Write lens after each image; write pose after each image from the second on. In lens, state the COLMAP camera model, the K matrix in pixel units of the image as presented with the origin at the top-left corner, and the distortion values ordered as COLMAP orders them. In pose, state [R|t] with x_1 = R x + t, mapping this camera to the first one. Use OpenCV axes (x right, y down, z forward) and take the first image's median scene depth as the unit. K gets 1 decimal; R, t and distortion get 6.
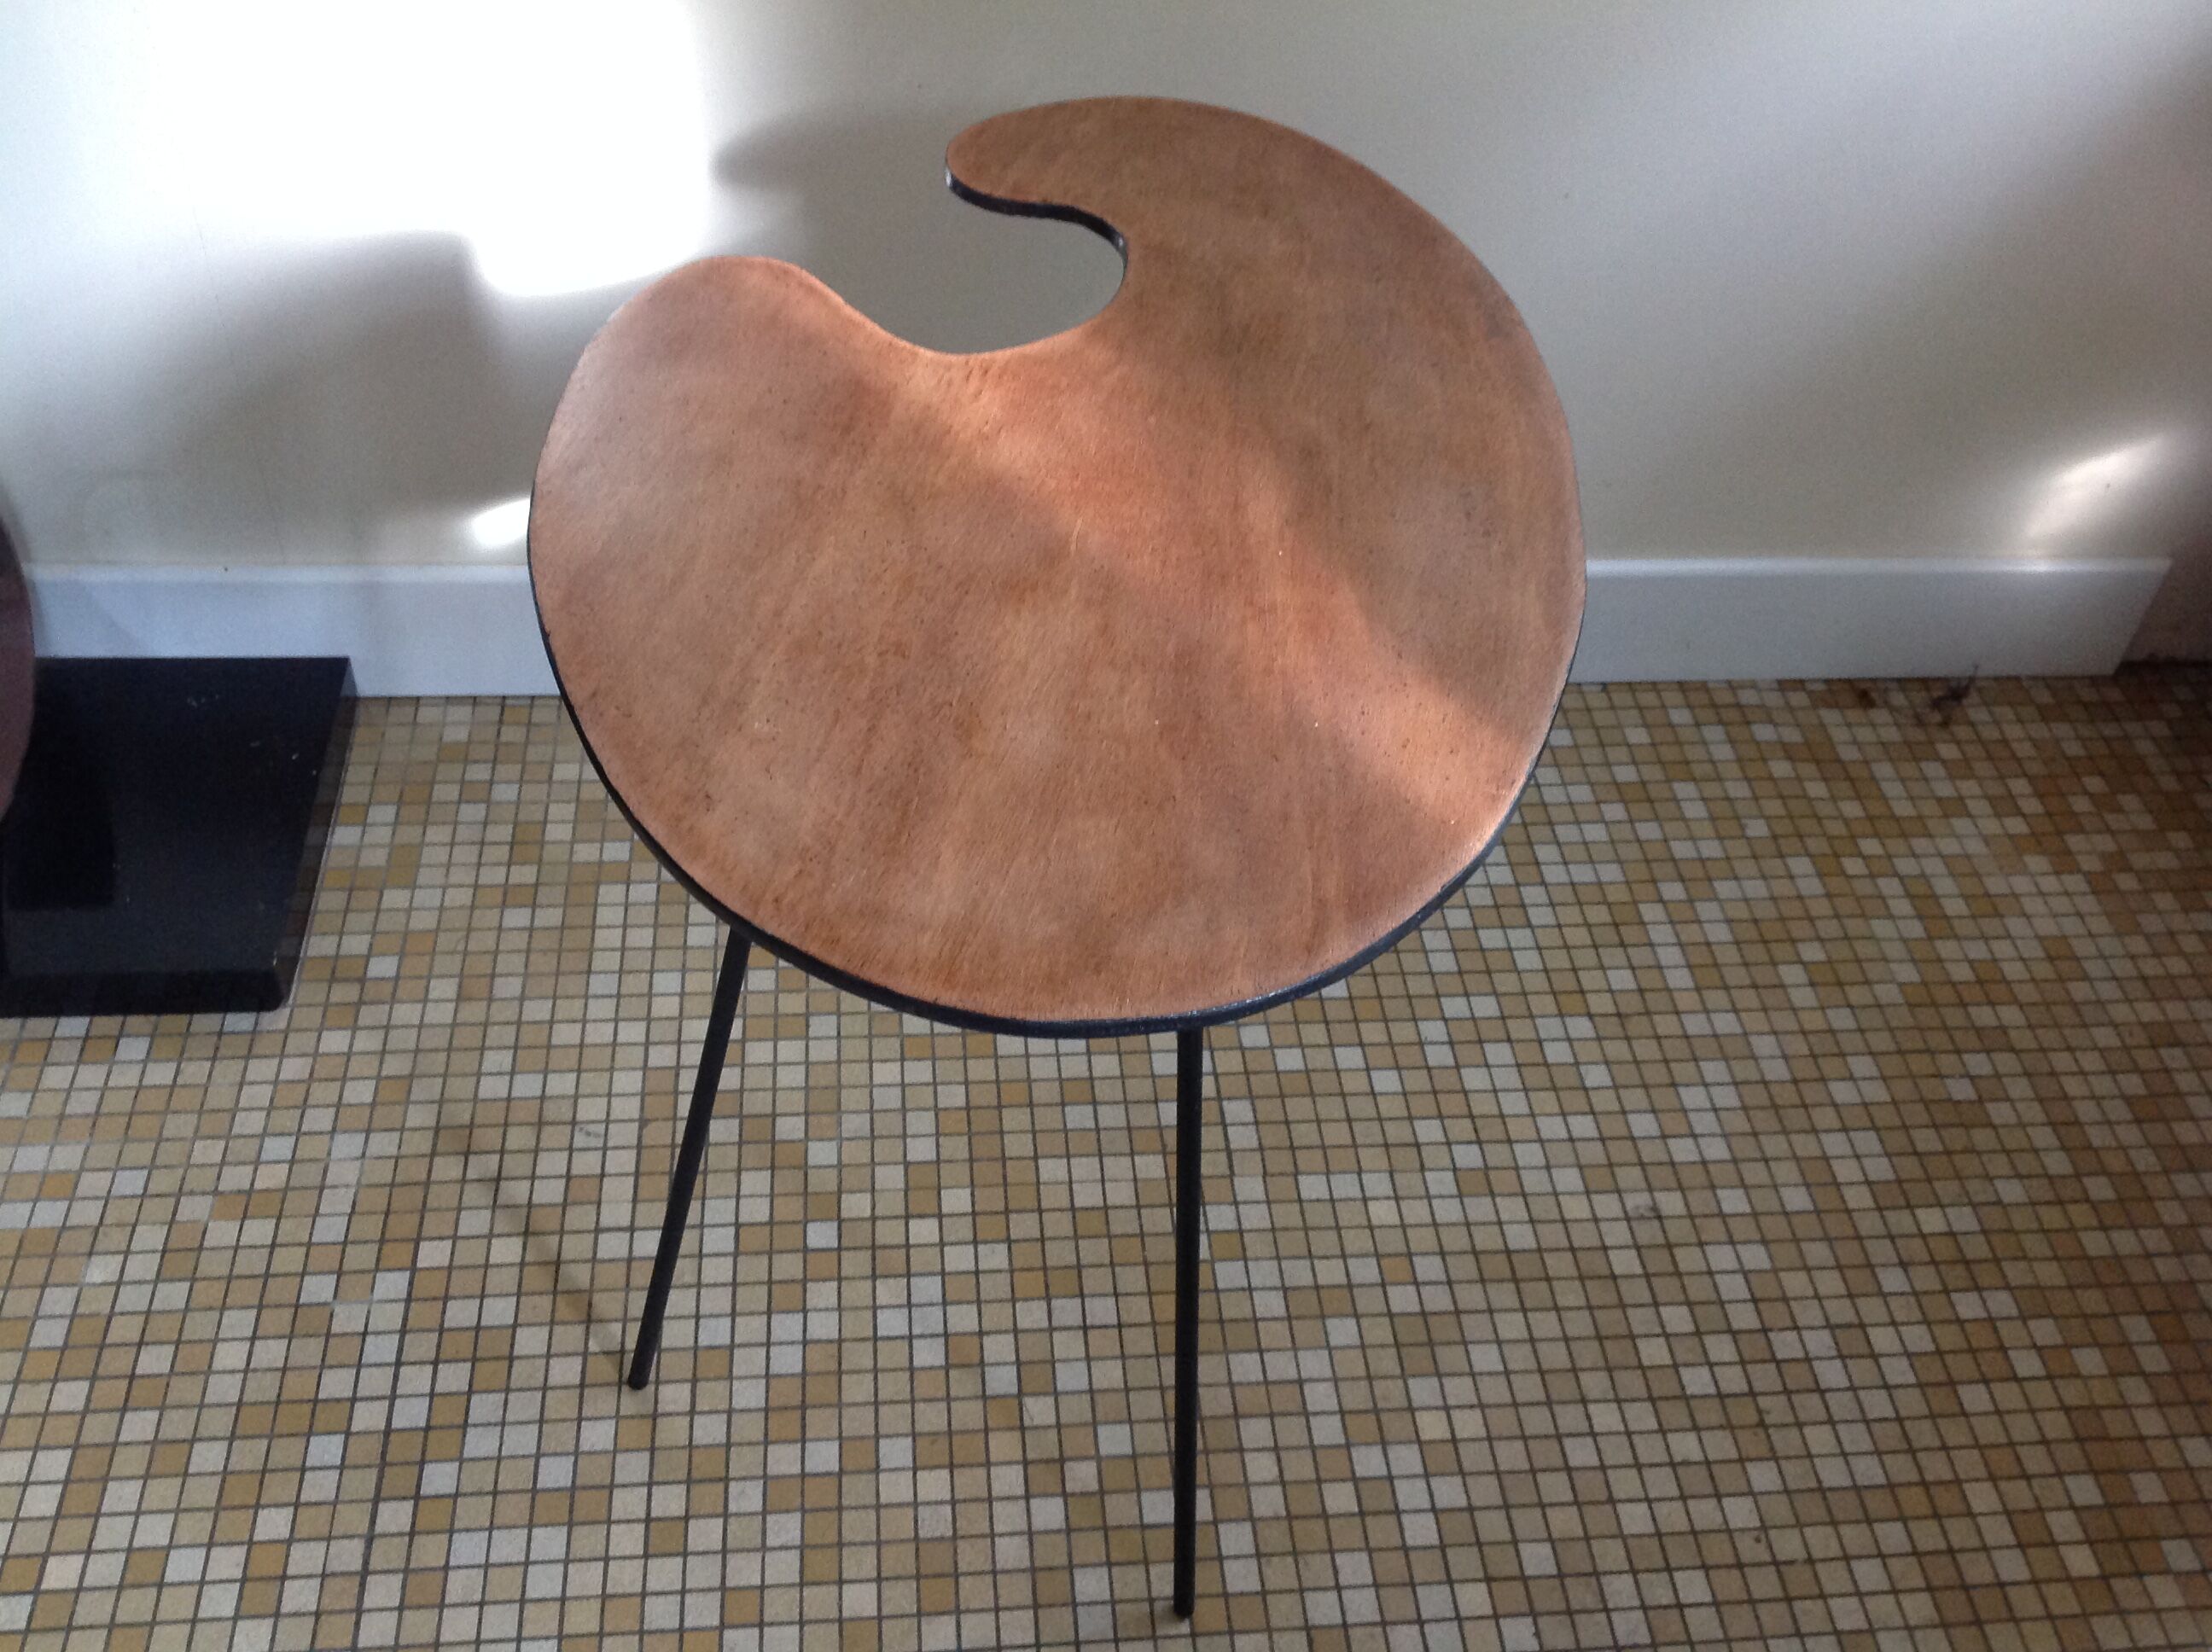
lens RADIAL K [[2037.0, 0, 1136.1], [0, 2037.0, 817.3], [0, 0, 1]] dist [0.007107, 0.000000]
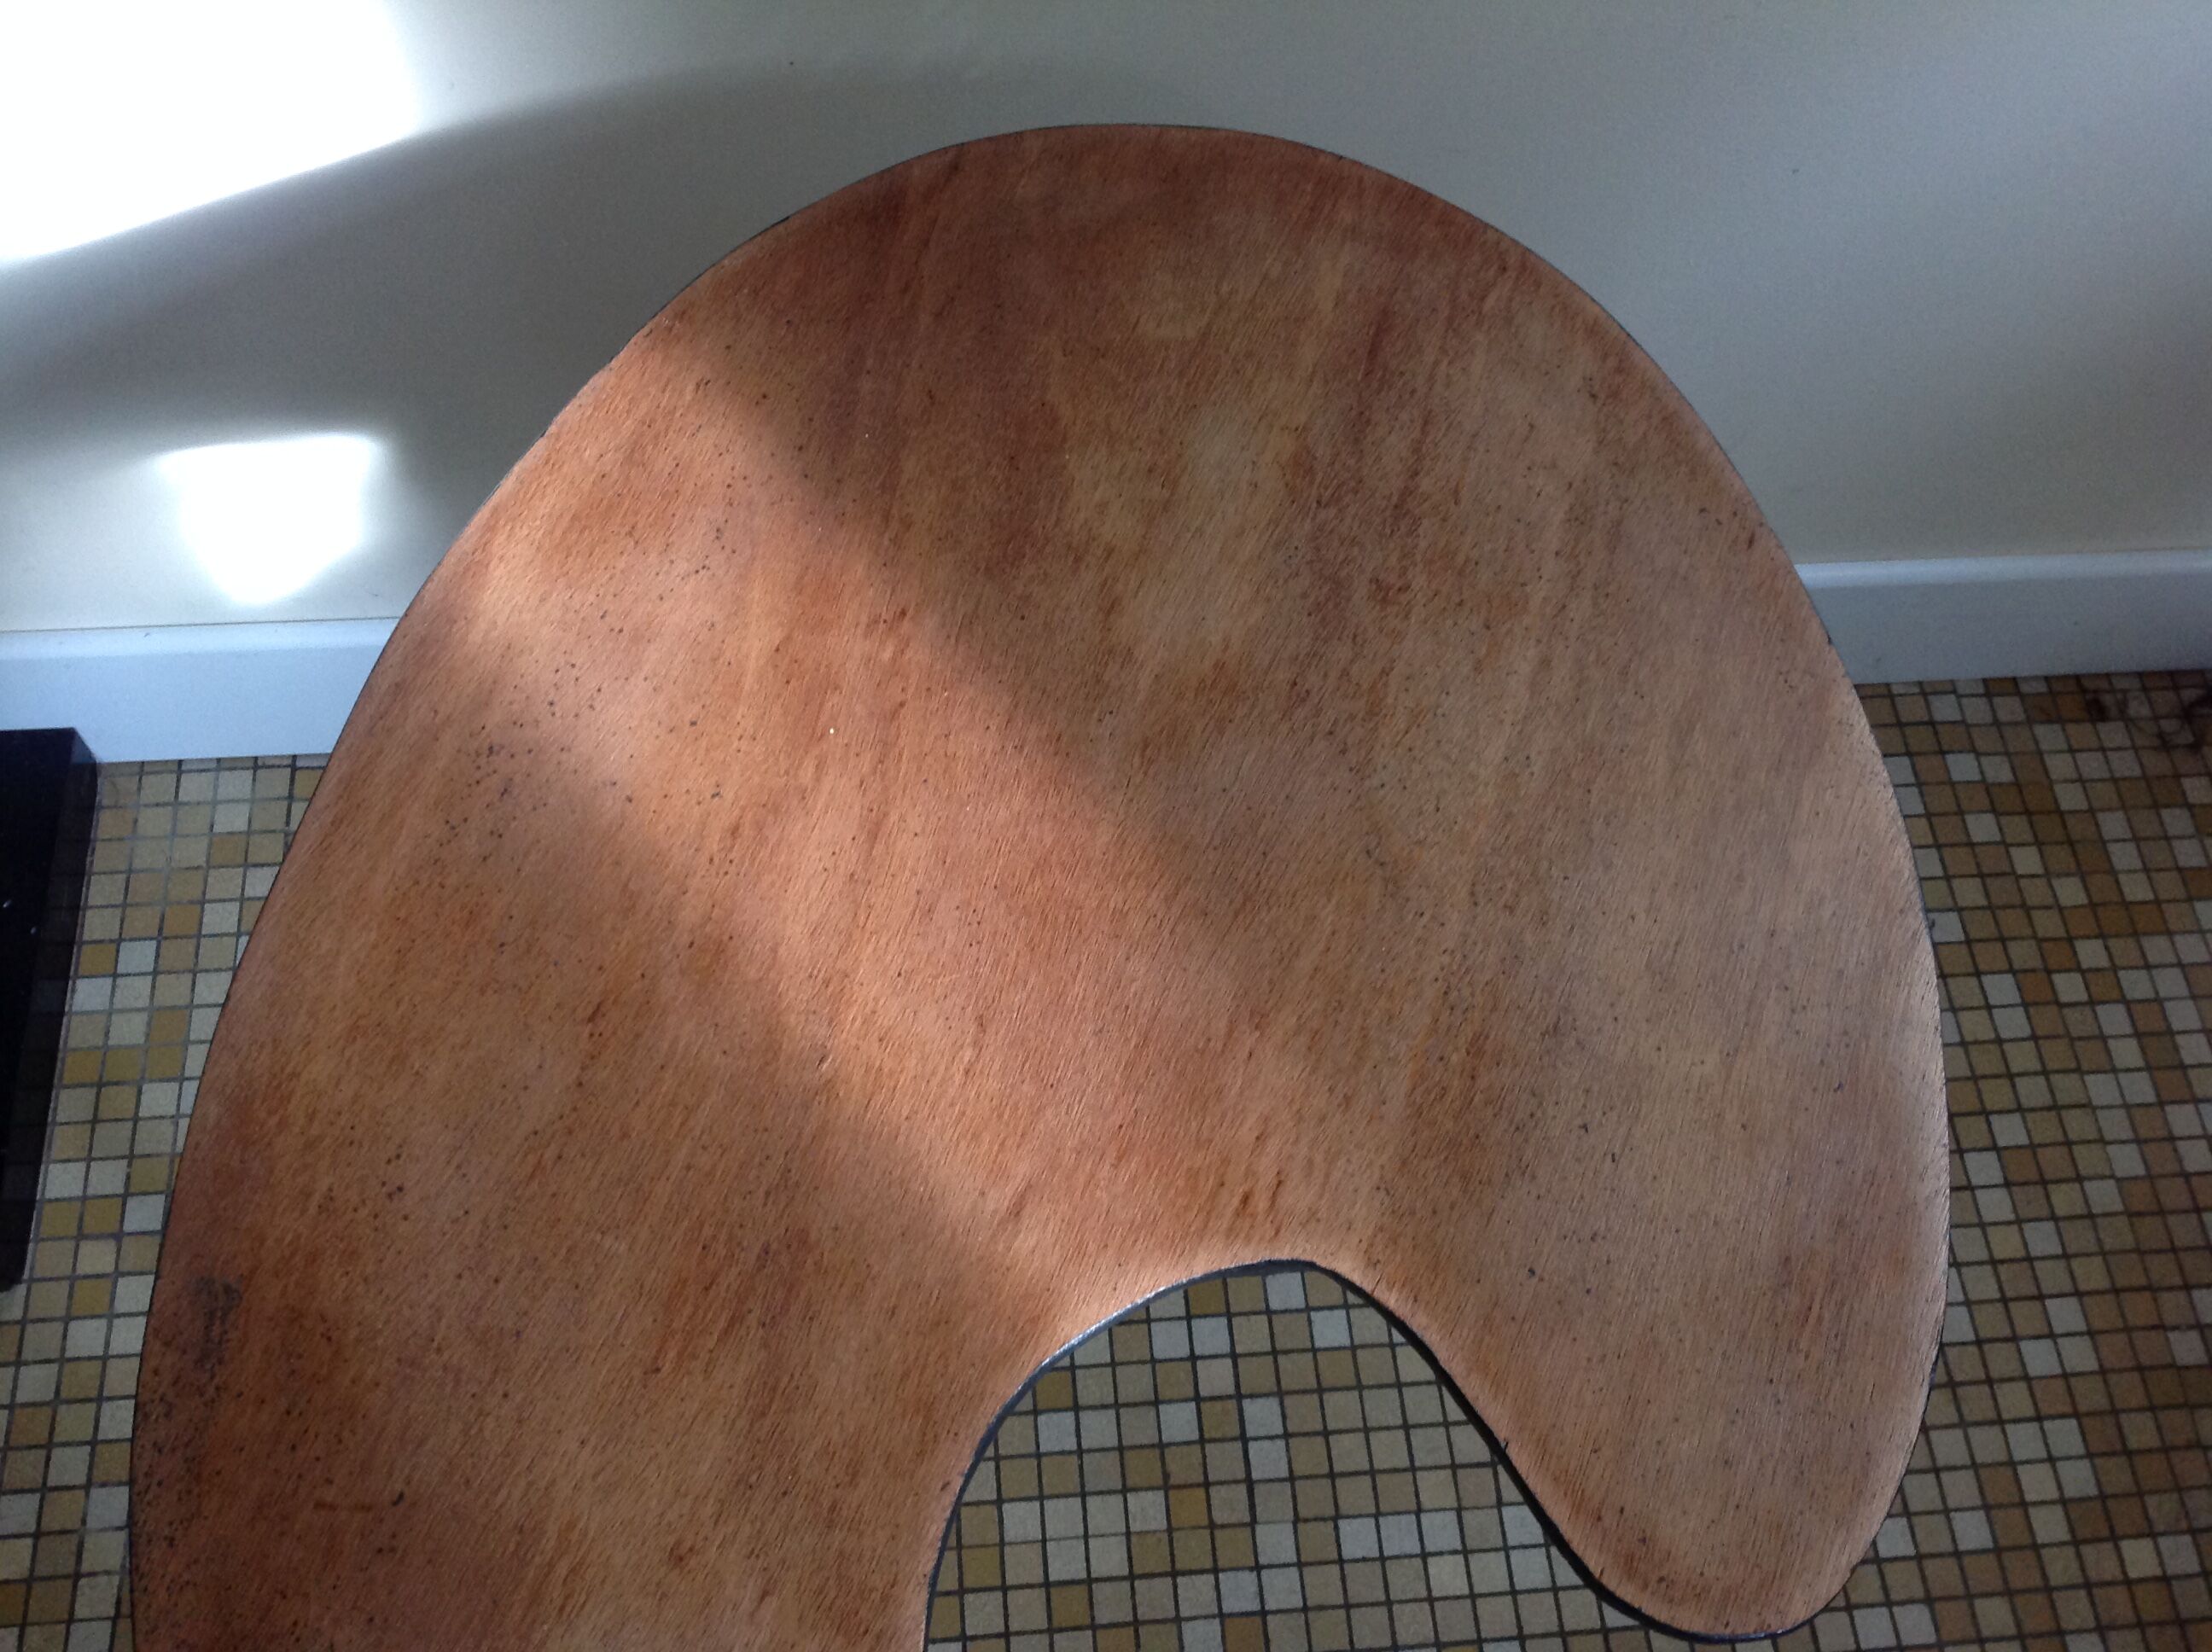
lens RADIAL K [[2037.0, 0, 1126.7], [0, 2037.0, 853.3], [0, 0, 1]] dist [0.007107, 0.000000]
pose [[0.999938, 0.009191, -0.006290, 0.001180], [-0.006958, 0.956516, 0.291596, -0.284639], [0.008697, -0.291534, 0.956521, 0.318195]]
